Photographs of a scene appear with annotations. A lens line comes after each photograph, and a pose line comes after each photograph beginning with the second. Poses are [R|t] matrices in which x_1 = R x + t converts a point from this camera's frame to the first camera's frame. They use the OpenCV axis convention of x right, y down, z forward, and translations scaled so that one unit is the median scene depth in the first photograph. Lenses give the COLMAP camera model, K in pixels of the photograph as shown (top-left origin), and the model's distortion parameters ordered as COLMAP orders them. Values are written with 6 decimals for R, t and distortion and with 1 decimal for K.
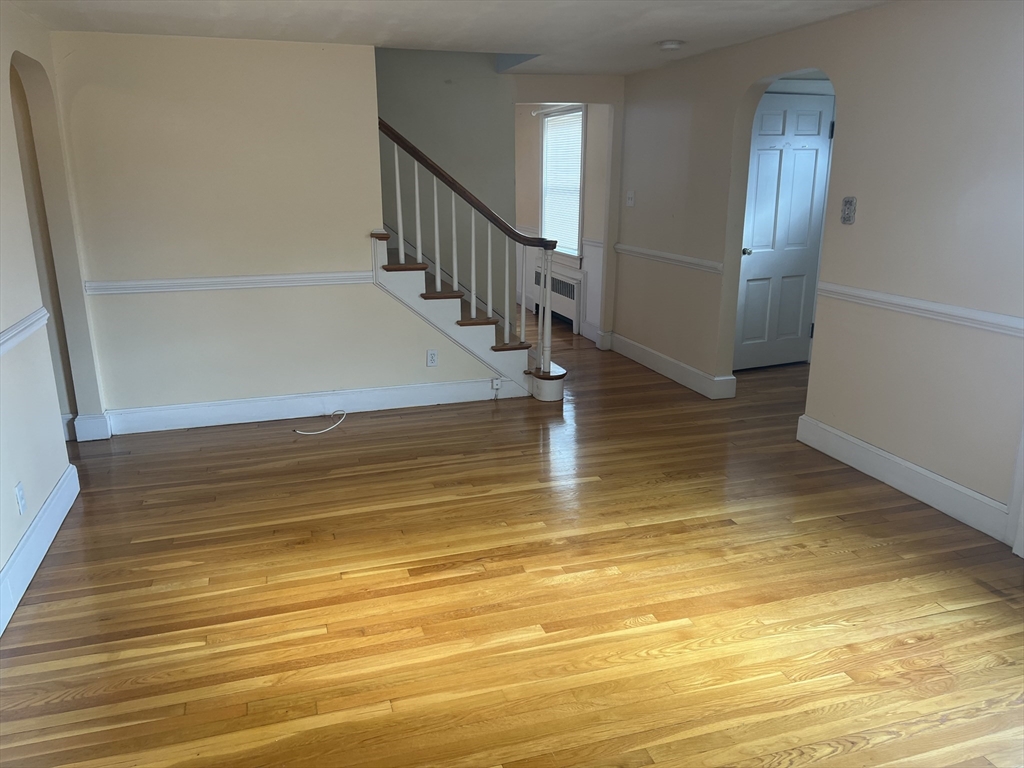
lens RADIAL K [[770.3, 0, 512.0], [0, 770.3, 384.0], [0, 0, 1]] dist [0.101519, -0.137021]
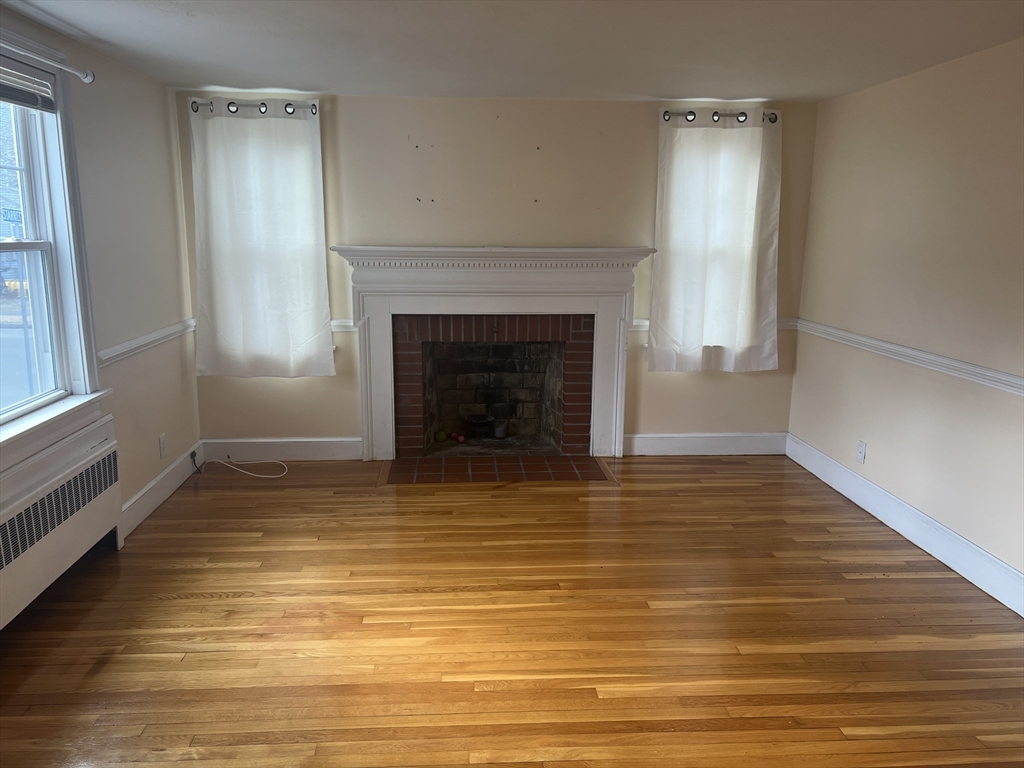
lens RADIAL K [[770.3, 0, 512.0], [0, 770.3, 384.0], [0, 0, 1]] dist [0.101519, -0.137021]
pose [[-0.971424, -0.045630, 0.232921, -0.067060], [0.063784, 0.895060, 0.441361, -0.461523], [-0.228618, 0.443606, -0.866573, 1.730425]]
